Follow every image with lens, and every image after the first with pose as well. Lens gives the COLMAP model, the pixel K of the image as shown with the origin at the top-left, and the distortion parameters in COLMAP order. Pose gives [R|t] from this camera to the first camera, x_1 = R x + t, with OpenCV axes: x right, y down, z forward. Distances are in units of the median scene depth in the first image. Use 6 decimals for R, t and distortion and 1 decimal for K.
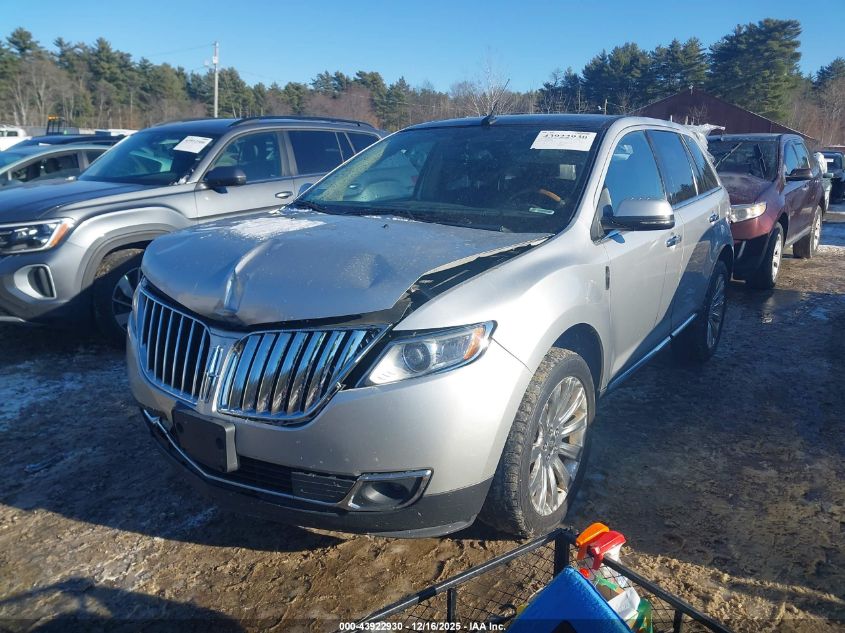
lens RADIAL K [[649.1, 0, 418.9], [0, 649.1, 320.1], [0, 0, 1]] dist [0.038352, -0.047652]
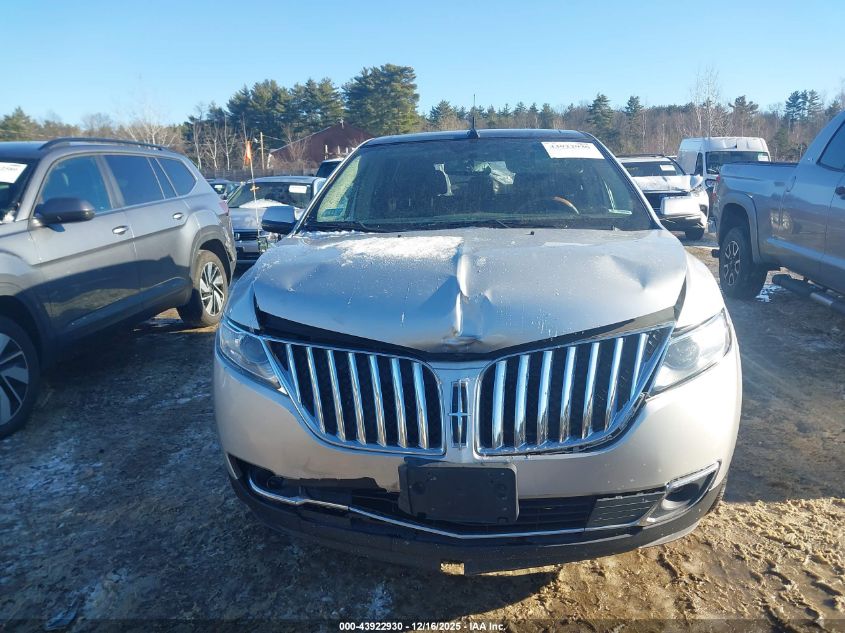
lens RADIAL K [[649.1, 0, 418.9], [0, 649.1, 320.1], [0, 0, 1]] dist [0.038352, -0.047652]
pose [[0.889214, -0.123955, 0.440380, -0.459770], [0.143568, 0.989575, -0.011354, -0.023403], [-0.434381, 0.073320, 0.897740, 0.160784]]
